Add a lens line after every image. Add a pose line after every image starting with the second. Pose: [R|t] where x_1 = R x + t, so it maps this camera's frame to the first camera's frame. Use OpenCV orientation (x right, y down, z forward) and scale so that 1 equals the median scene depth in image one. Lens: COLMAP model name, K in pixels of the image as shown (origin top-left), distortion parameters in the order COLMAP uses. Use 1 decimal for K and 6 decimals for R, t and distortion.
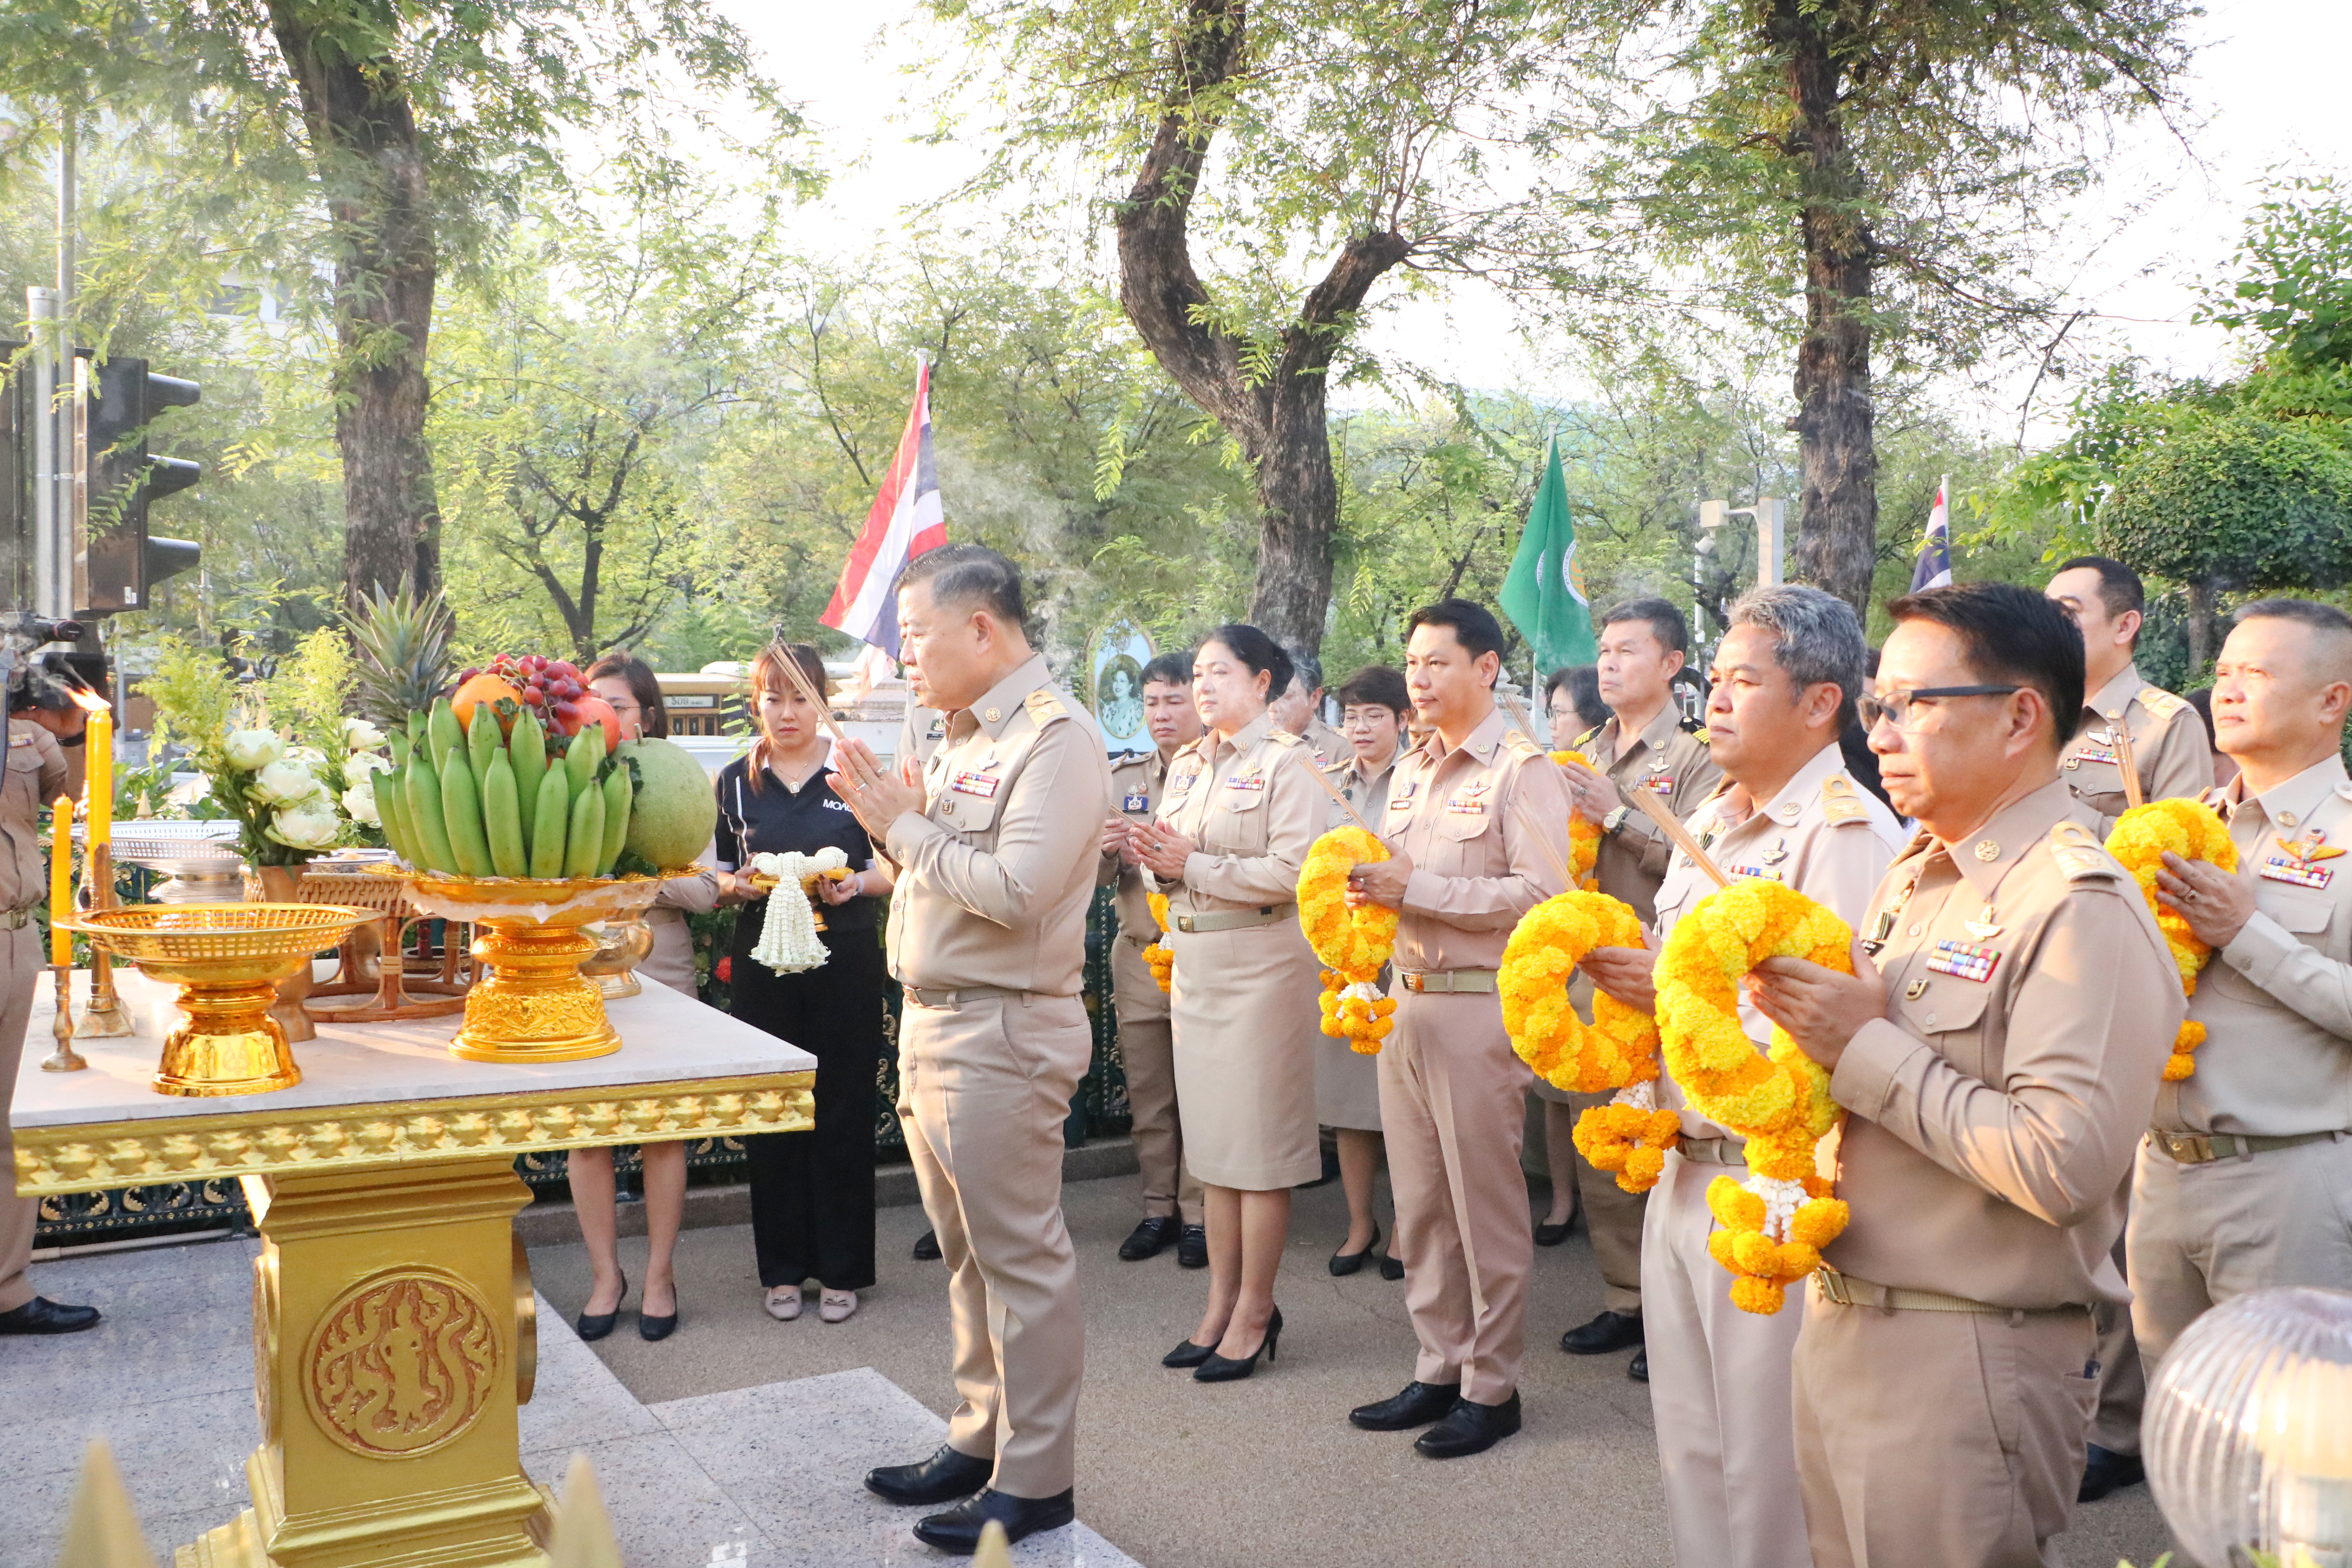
lens RADIAL K [[1883.9, 0, 1176.0], [0, 1883.9, 784.0], [0, 0, 1]] dist [-0.204807, 0.169393]
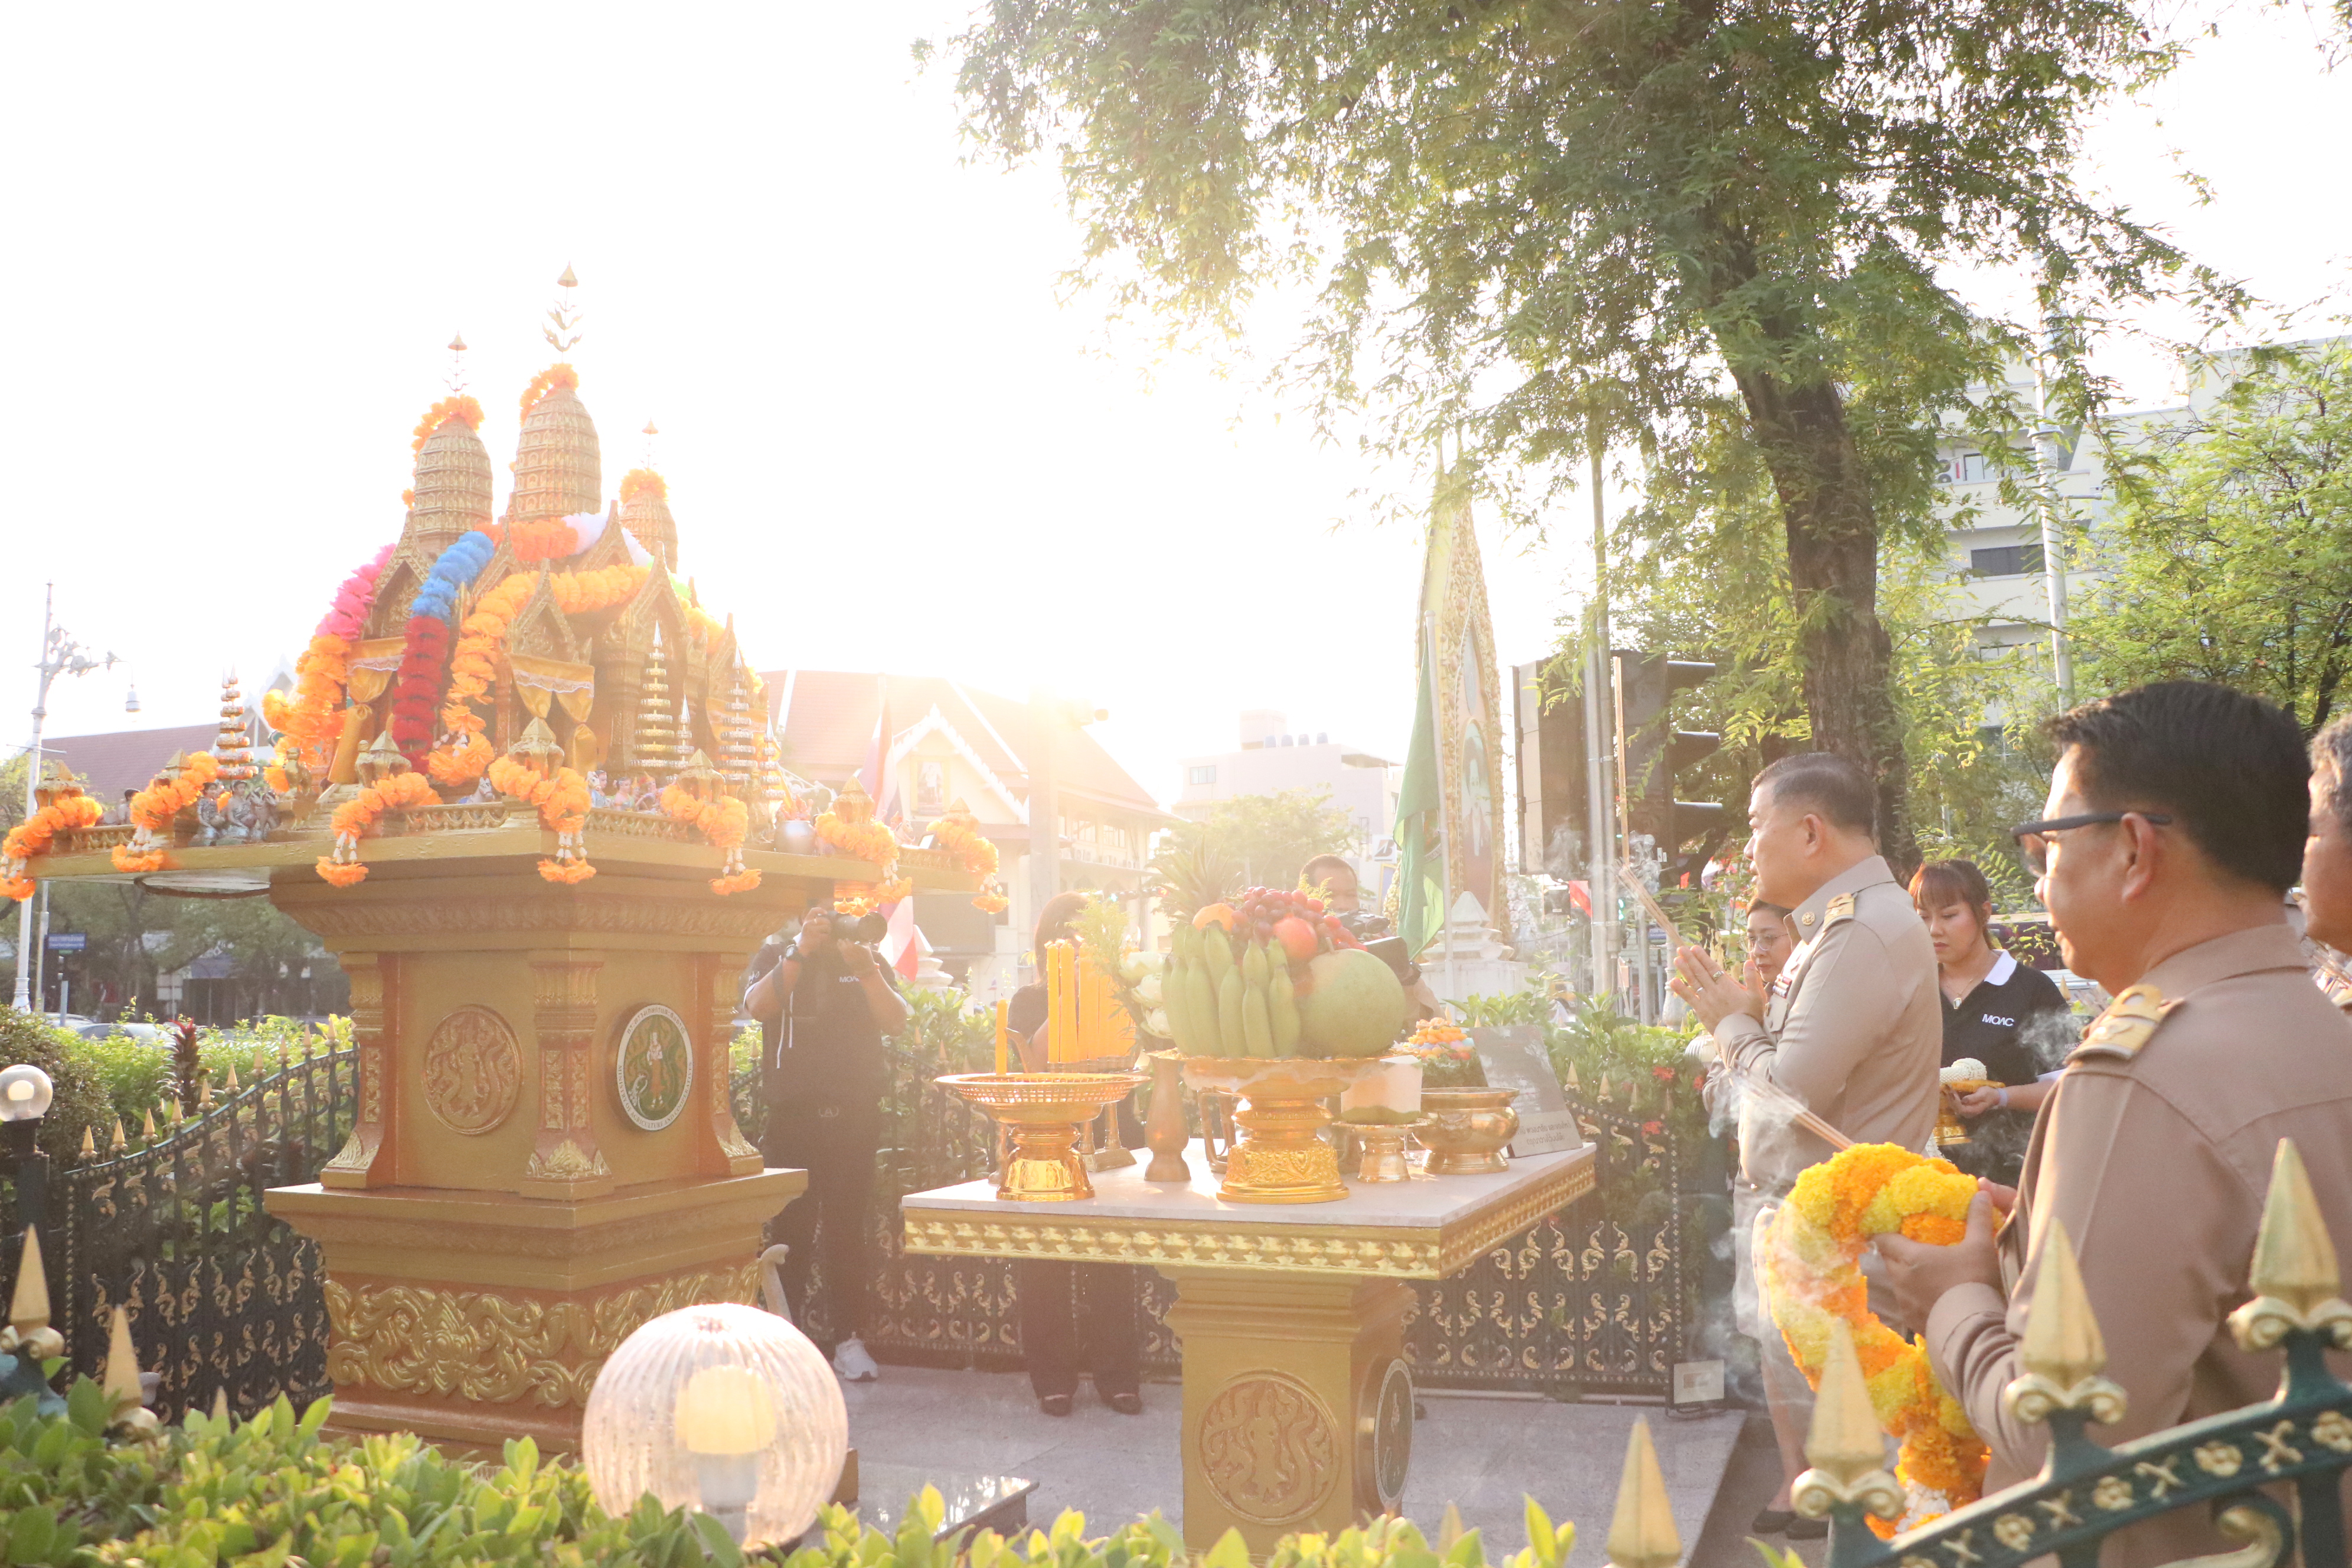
lens RADIAL K [[1883.9, 0, 1176.0], [0, 1883.9, 784.0], [0, 0, 1]] dist [-0.204807, 0.169393]
pose [[0.593067, -0.104636, -0.798325, 0.680780], [-0.003565, 0.991169, -0.132560, 0.032994], [0.805145, 0.081463, 0.587456, 0.162817]]
